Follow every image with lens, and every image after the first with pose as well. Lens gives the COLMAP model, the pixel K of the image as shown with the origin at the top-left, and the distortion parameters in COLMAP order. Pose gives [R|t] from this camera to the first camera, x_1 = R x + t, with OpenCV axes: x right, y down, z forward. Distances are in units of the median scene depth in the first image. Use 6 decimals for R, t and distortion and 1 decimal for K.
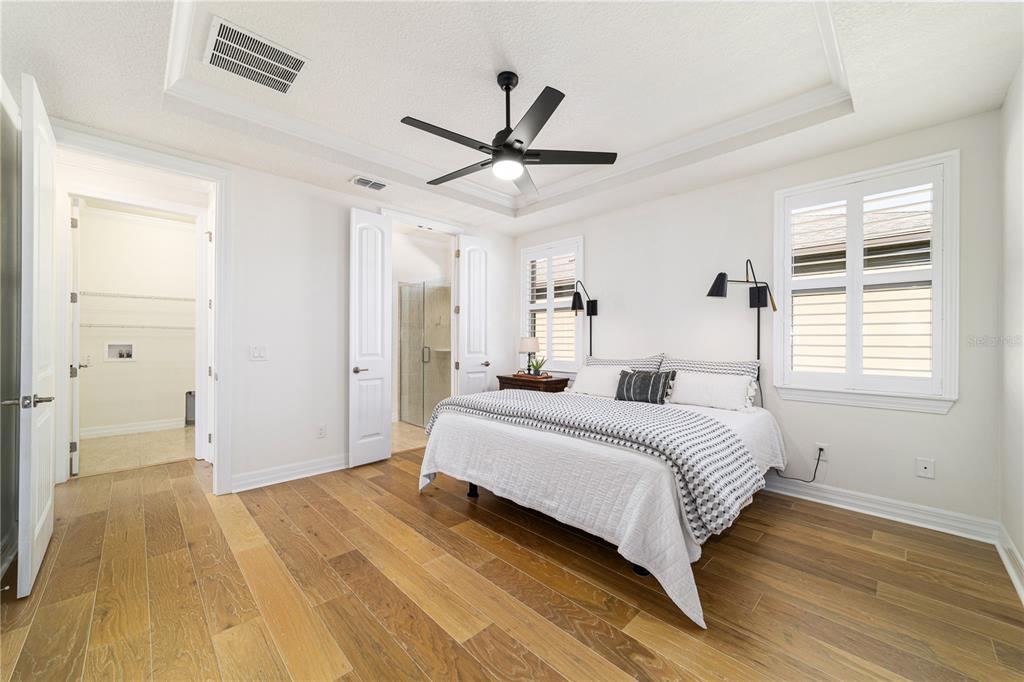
lens RADIAL K [[401.6, 0, 507.4], [0, 401.6, 345.2], [0, 0, 1]] dist [0.000108, -0.000024]
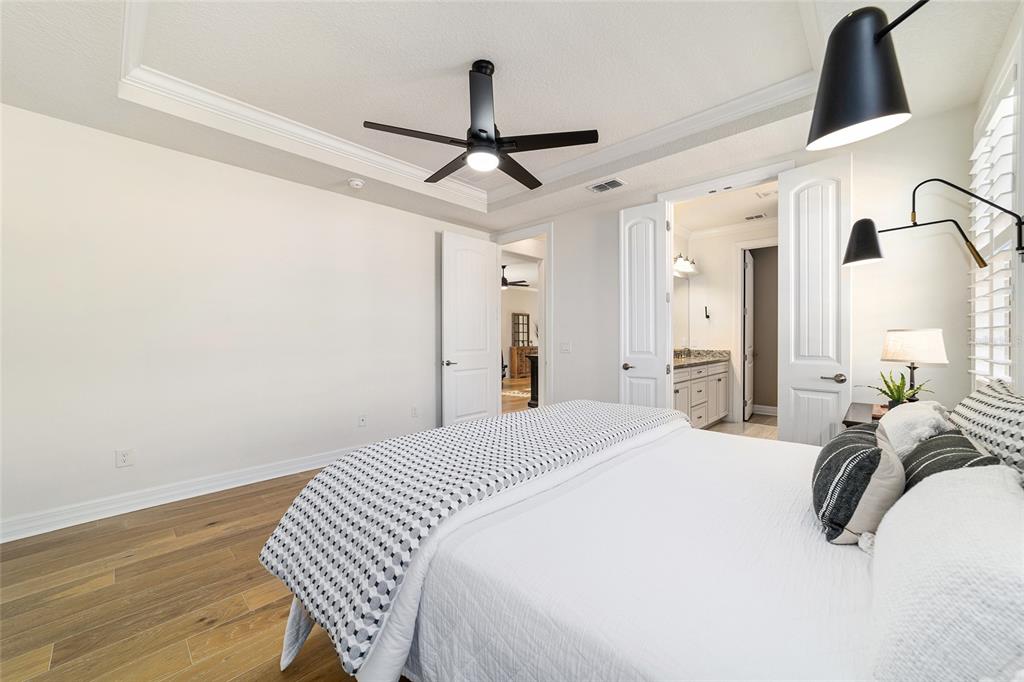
lens RADIAL K [[396.2, 0, 511.6], [0, 396.2, 336.0], [0, 0, 1]] dist [-0.000024, 0.000021]
pose [[0.064039, 0.010781, -0.997889, 0.613759], [0.005810, 0.999921, 0.011175, -0.029272], [0.997931, -0.006514, 0.063971, 0.644731]]
